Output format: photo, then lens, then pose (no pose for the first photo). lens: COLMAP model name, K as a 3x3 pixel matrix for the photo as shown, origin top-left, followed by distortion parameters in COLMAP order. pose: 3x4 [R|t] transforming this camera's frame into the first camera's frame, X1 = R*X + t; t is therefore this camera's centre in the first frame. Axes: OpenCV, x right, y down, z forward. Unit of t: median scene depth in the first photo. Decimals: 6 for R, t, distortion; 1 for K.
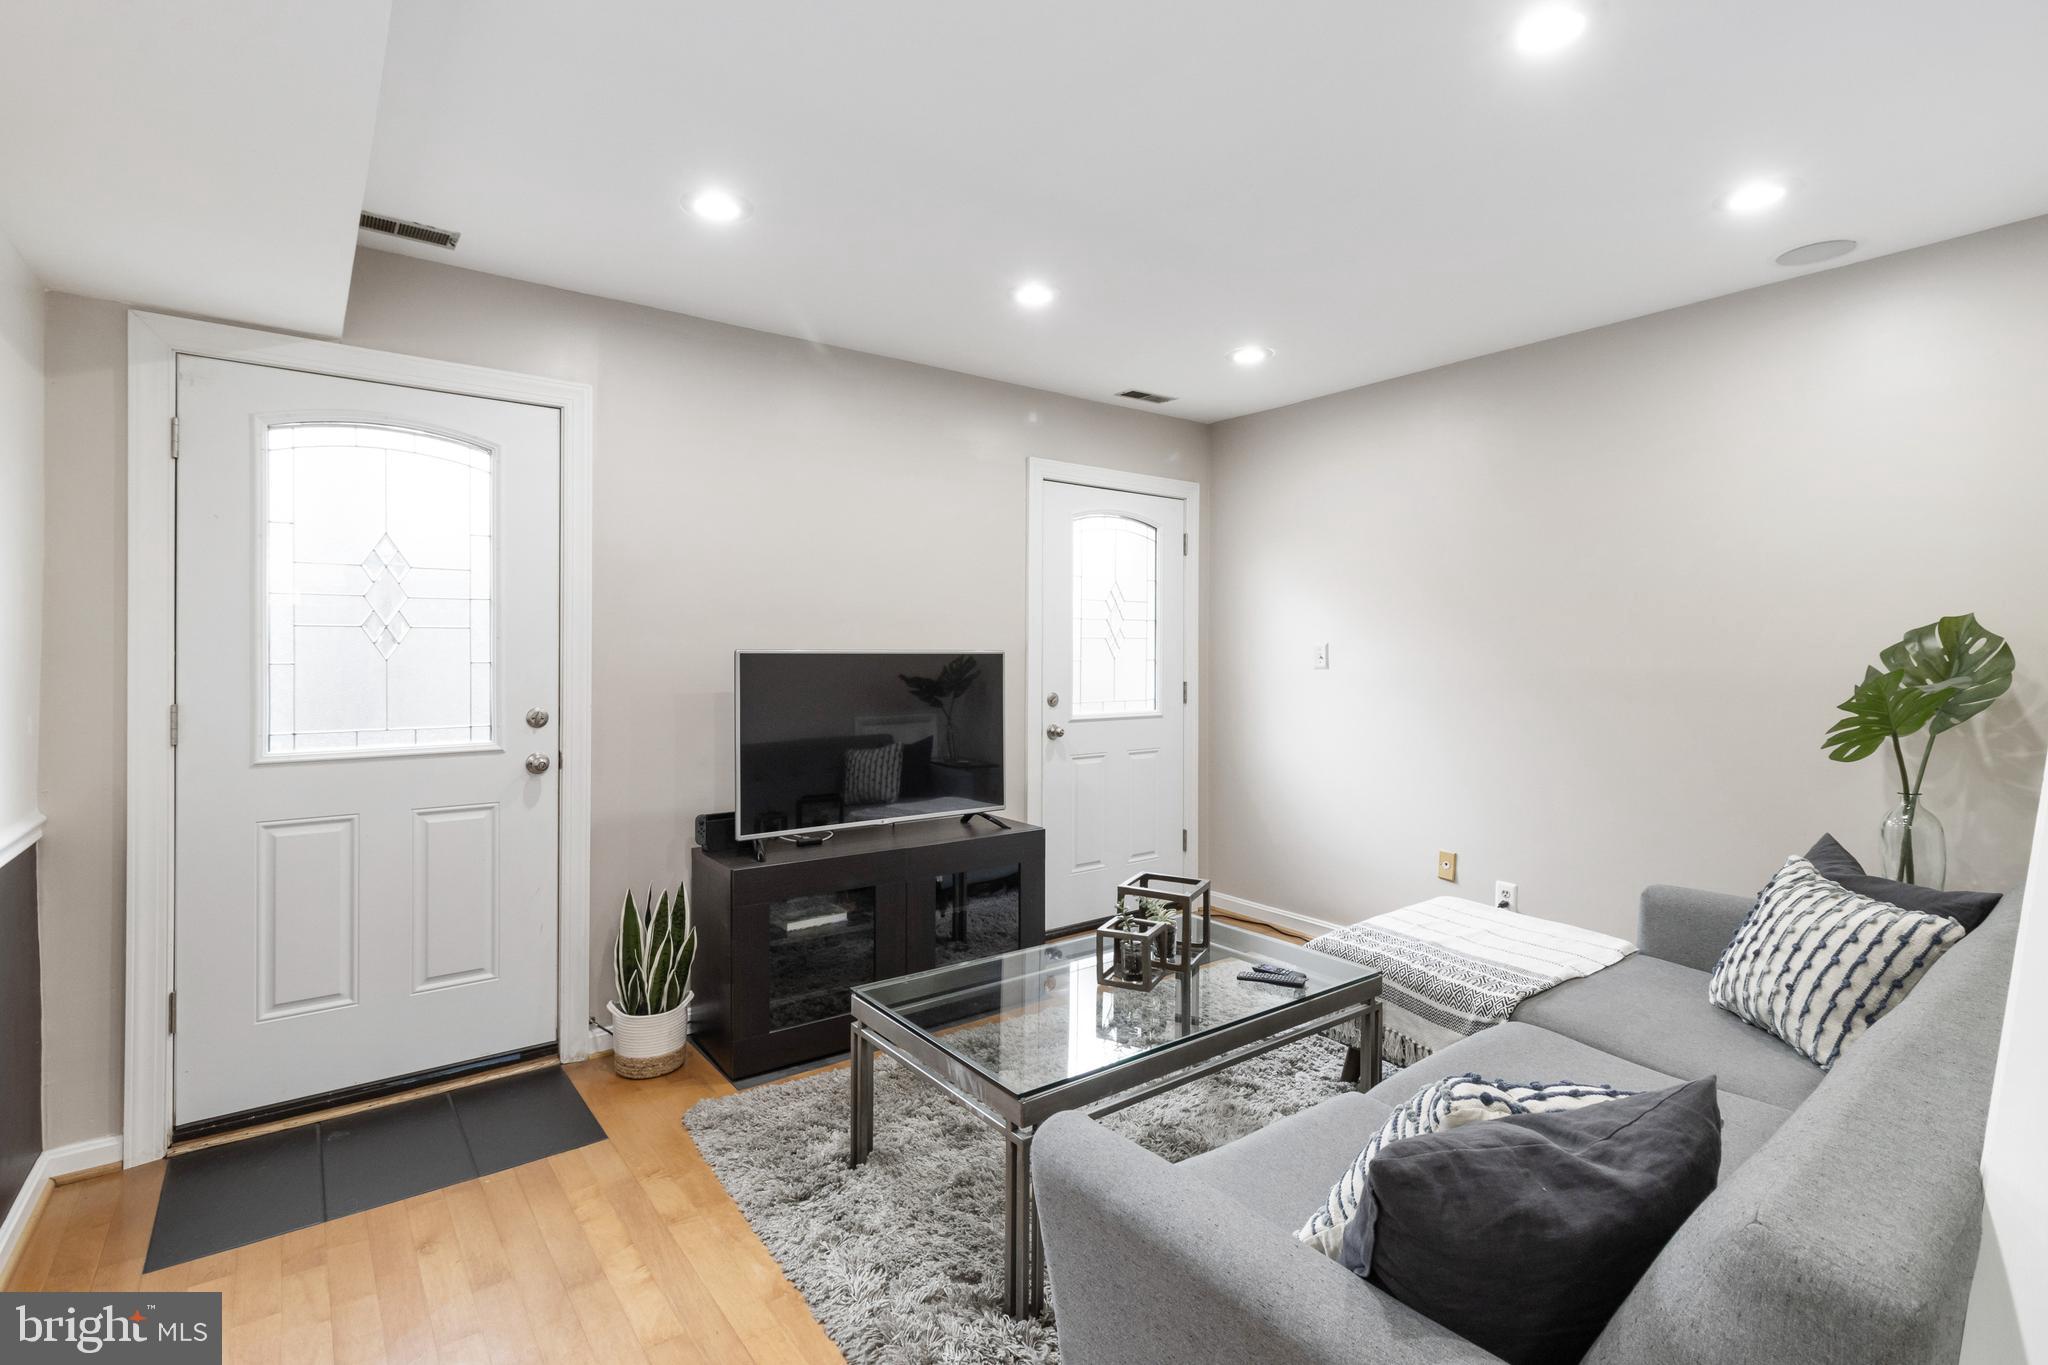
lens RADIAL K [[957.3, 0, 1030.6], [0, 957.3, 630.2], [0, 0, 1]] dist [0.000402, 0.000110]
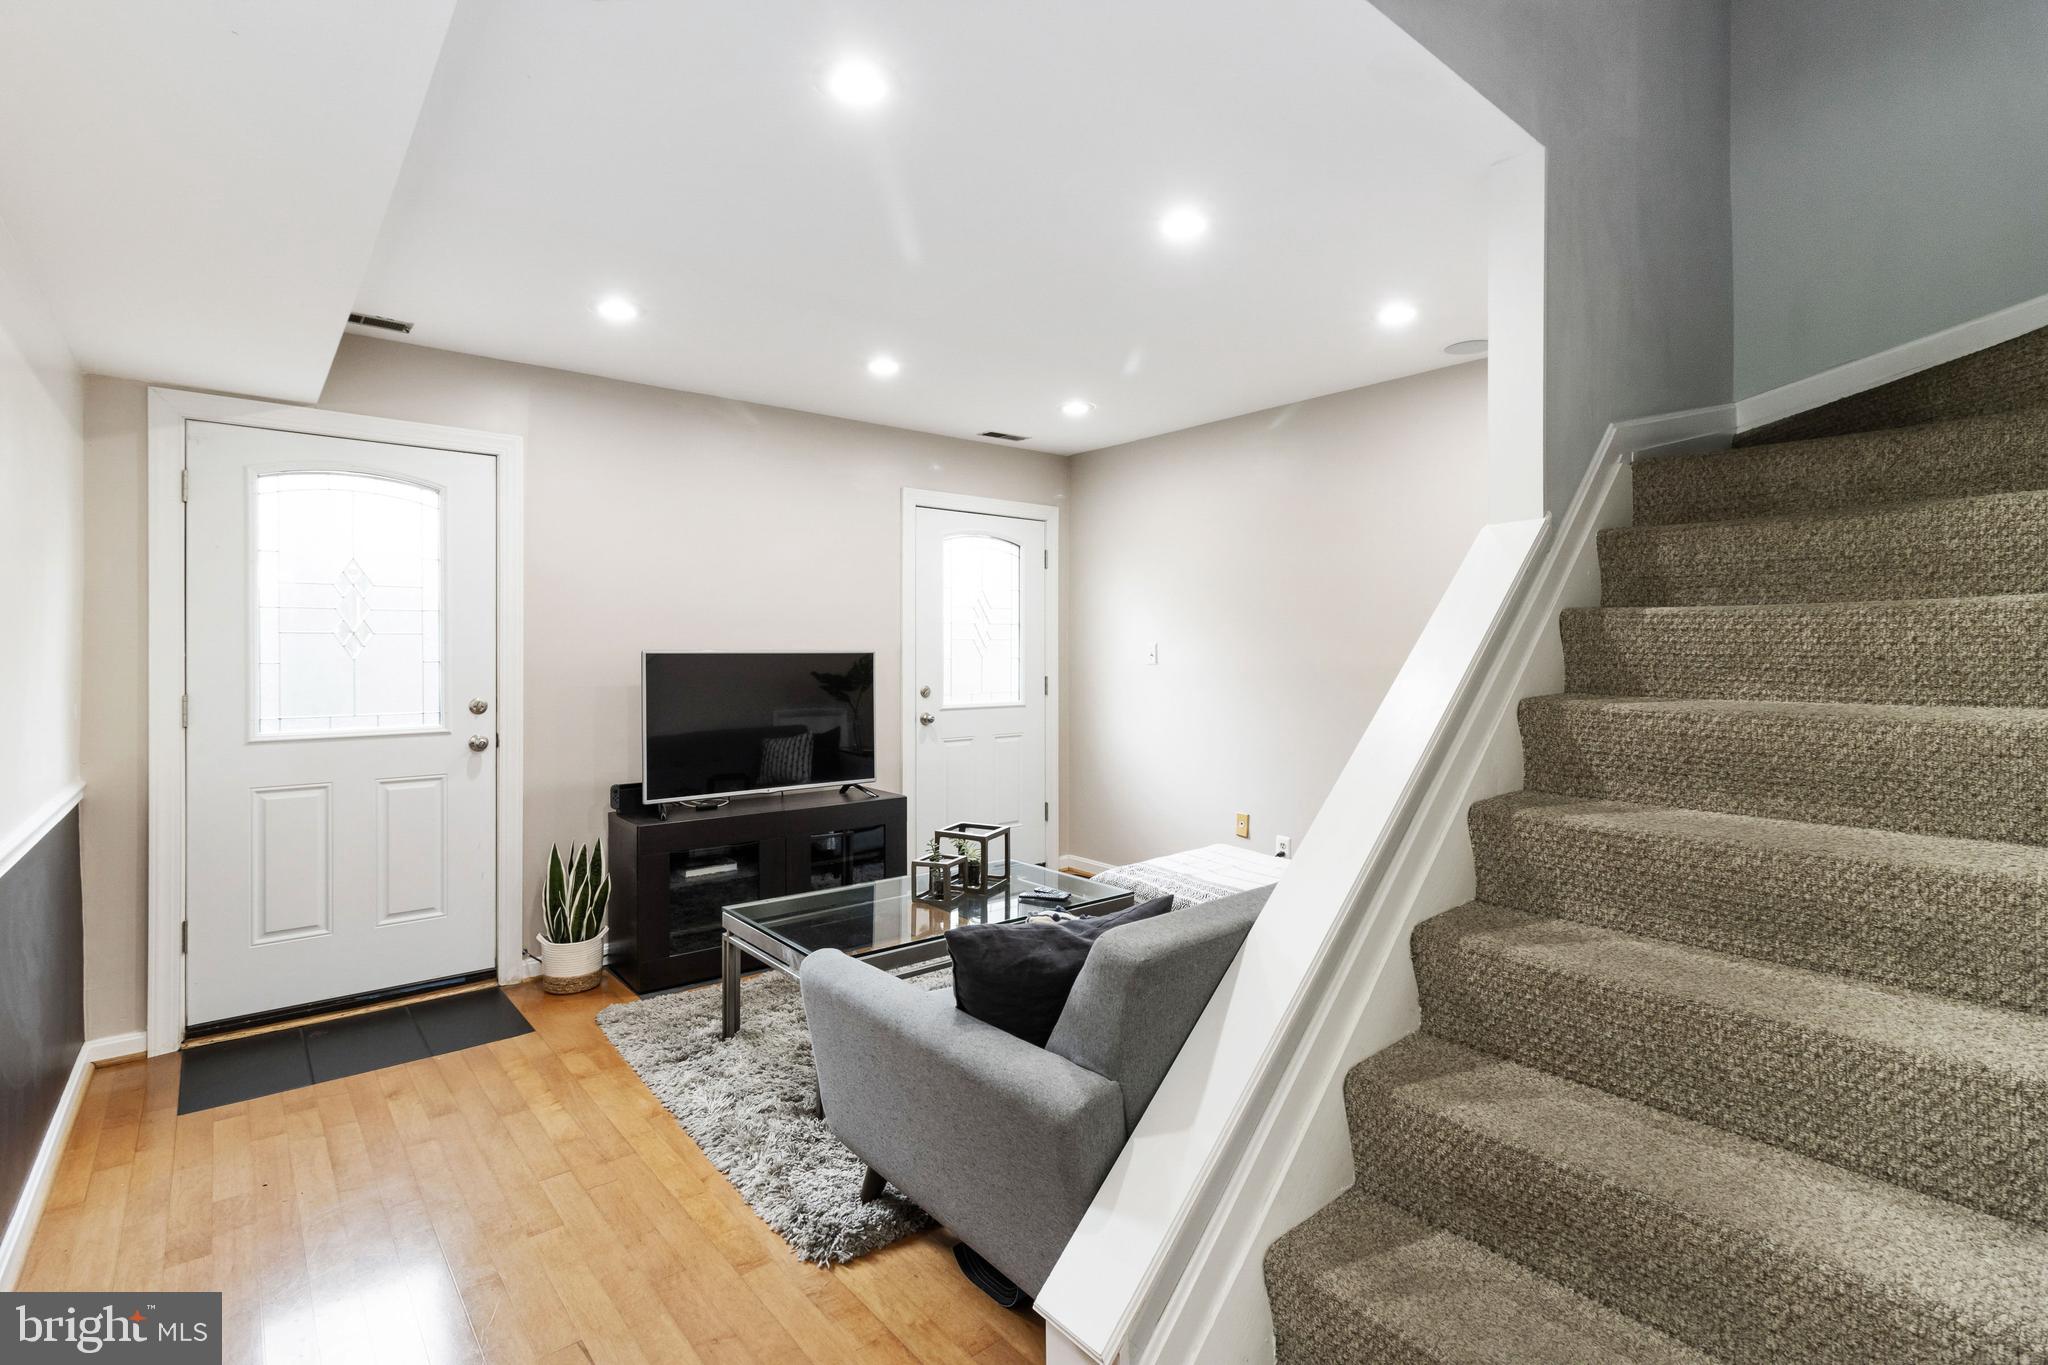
lens RADIAL K [[941.7, 0, 1024.3], [0, 941.7, 633.2], [0, 0, 1]] dist [0.000976, -0.000122]
pose [[0.998963, -0.002757, 0.045452, 0.151016], [0.002616, 0.999992, 0.003160, -0.005290], [-0.045461, -0.003038, 0.998962, -0.278154]]
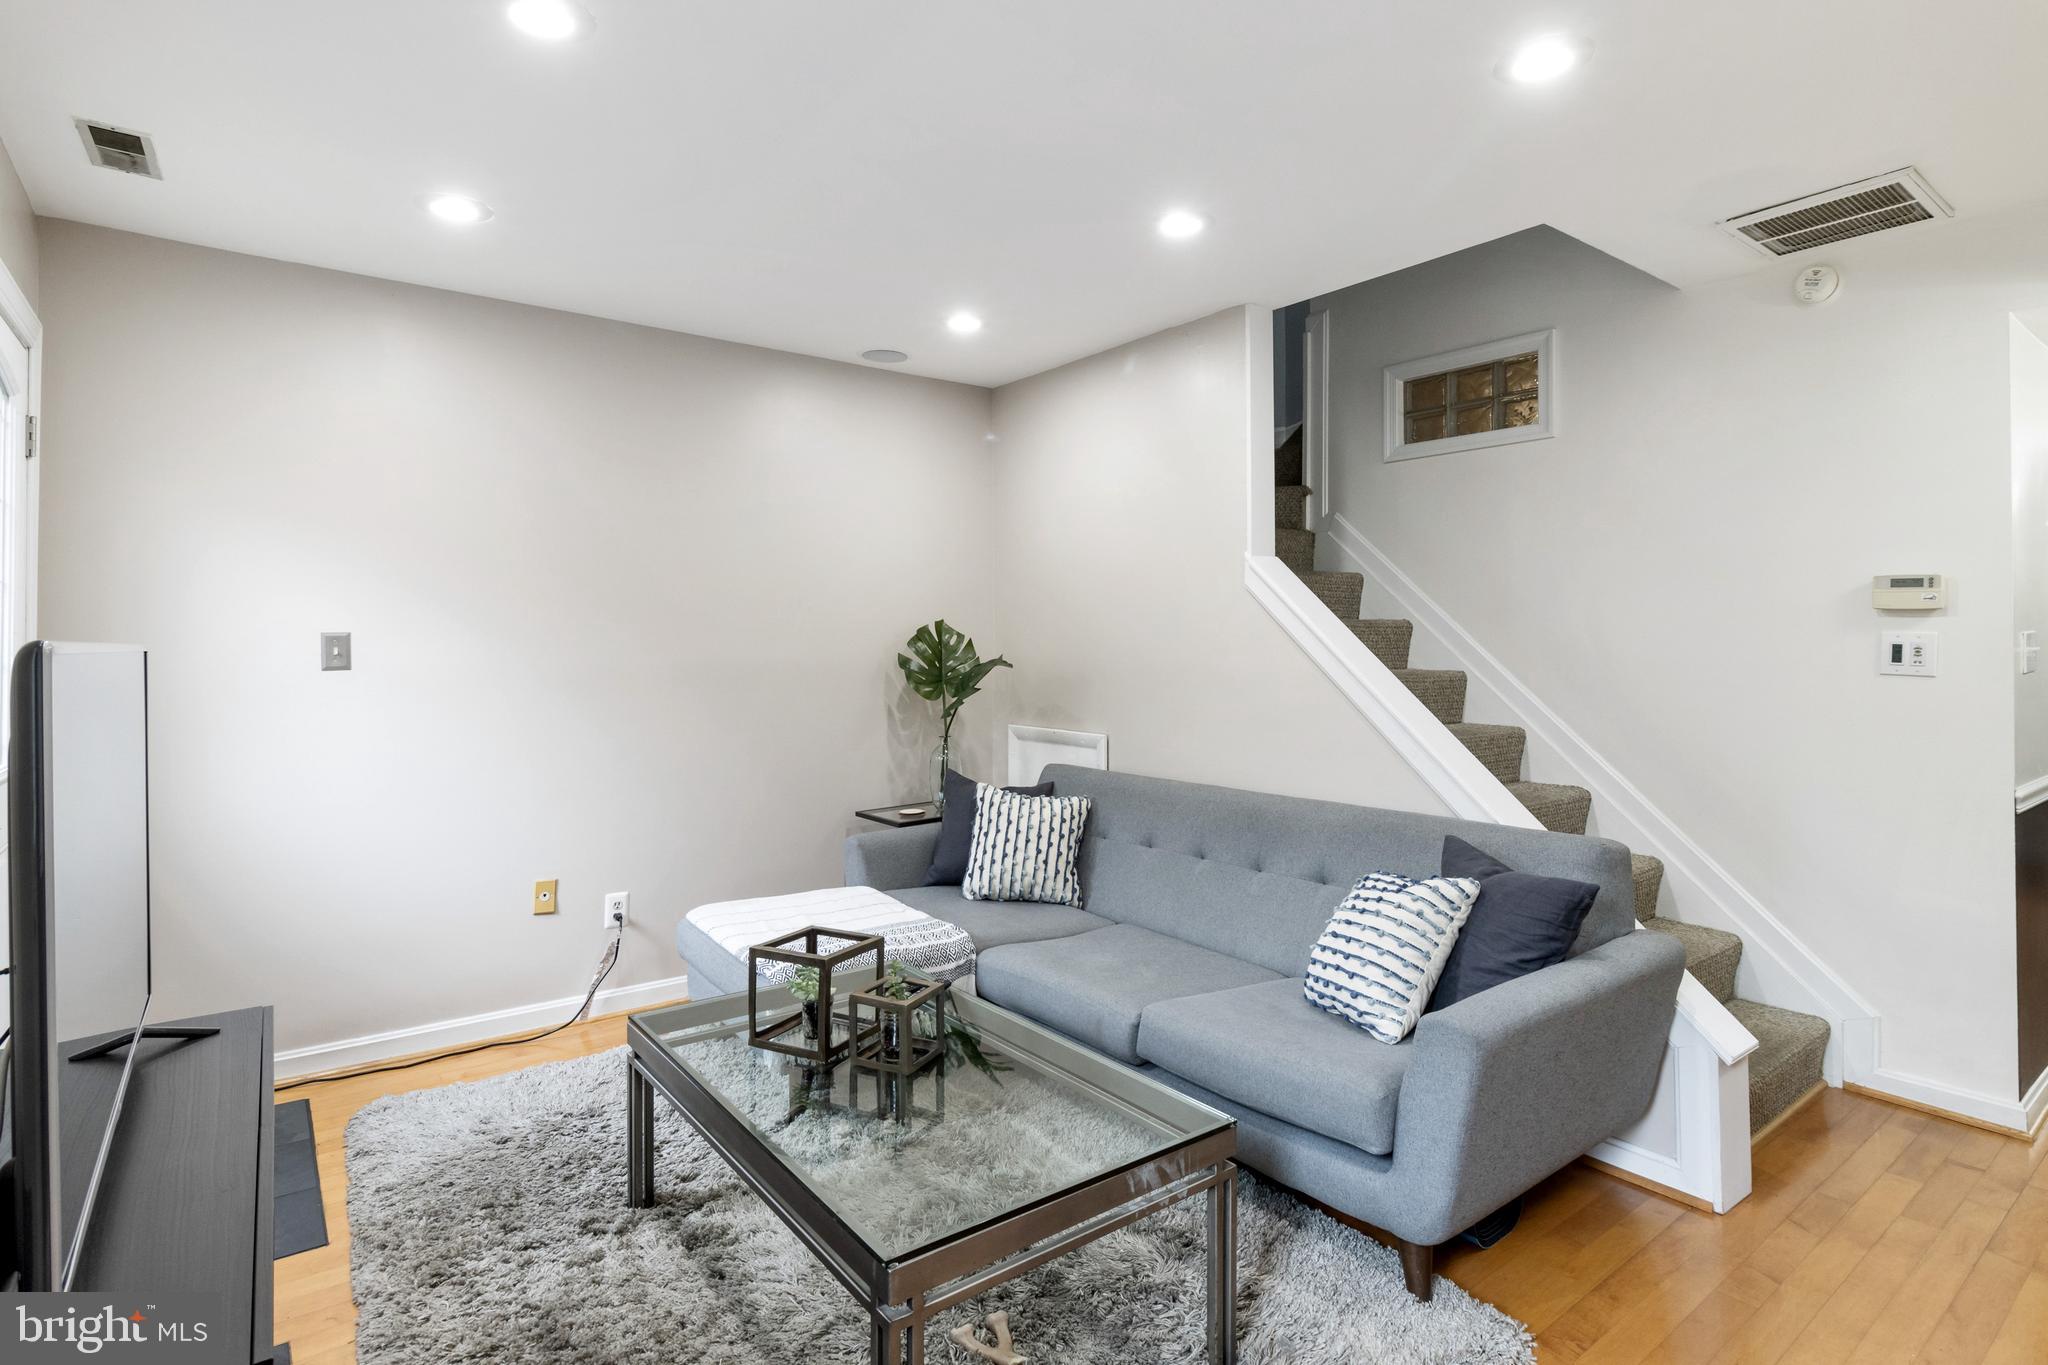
lens RADIAL K [[1034.6, 0, 1024.7], [0, 1034.6, 647.9], [0, 0, 1]] dist [0.002308, -0.000158]
pose [[0.007968, -0.006386, 0.999948, -0.707868], [-0.017012, 0.999834, 0.006520, 0.015863], [-0.999824, -0.017063, 0.007858, 0.837172]]
